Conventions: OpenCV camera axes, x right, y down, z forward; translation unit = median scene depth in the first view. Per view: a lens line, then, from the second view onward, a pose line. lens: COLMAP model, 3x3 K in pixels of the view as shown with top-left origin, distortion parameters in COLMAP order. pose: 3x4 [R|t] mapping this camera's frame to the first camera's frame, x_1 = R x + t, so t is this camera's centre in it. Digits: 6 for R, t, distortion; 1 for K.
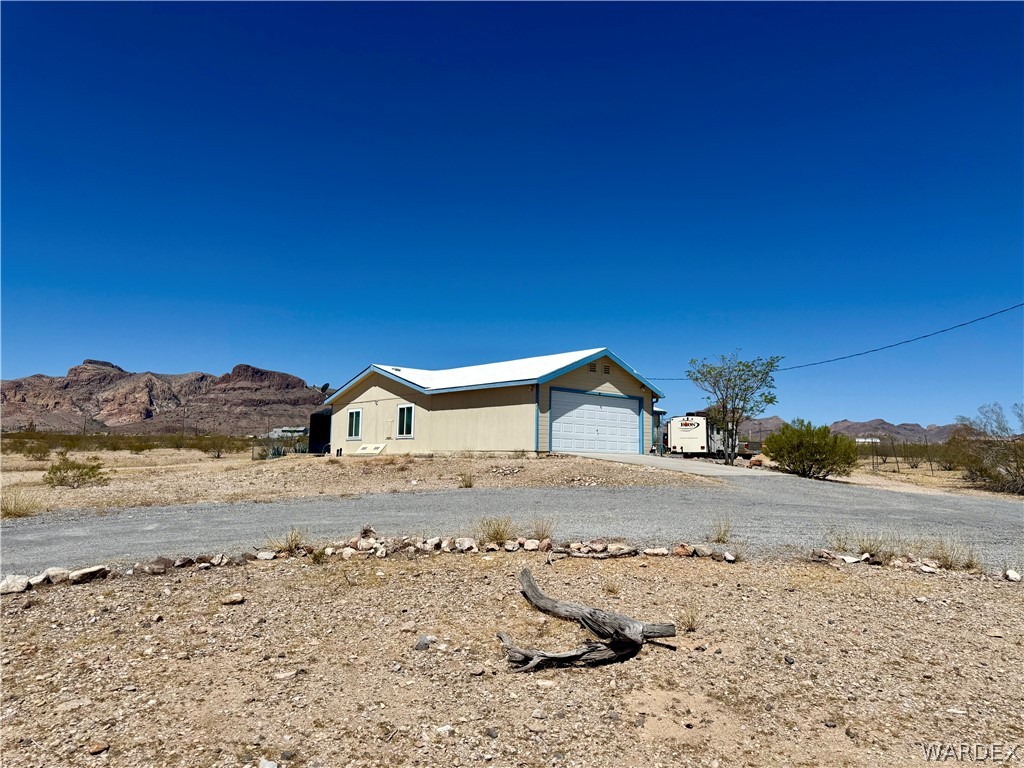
lens RADIAL K [[716.0, 0, 506.6], [0, 716.0, 383.9], [0, 0, 1]] dist [0.022451, -0.022930]
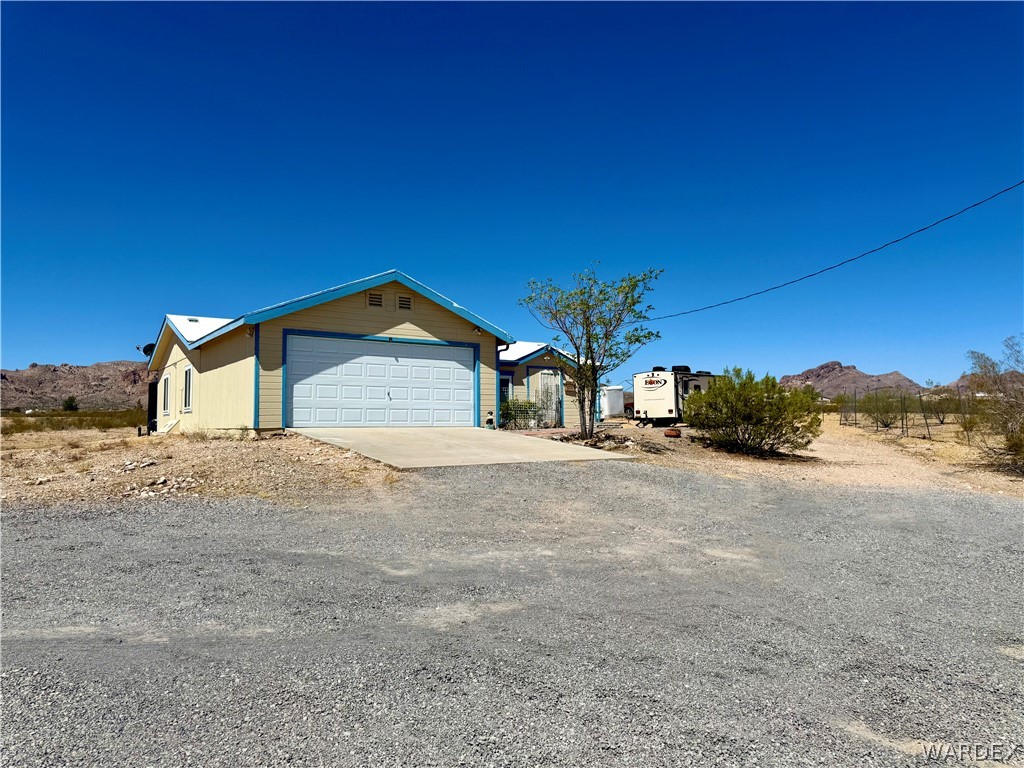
lens RADIAL K [[716.0, 0, 518.0], [0, 716.0, 386.1], [0, 0, 1]] dist [0.022451, -0.022930]
pose [[0.992510, -0.029510, -0.118545, 0.301467], [0.035535, 0.998165, 0.049034, 0.026722], [0.116880, -0.052879, 0.991737, 0.320216]]
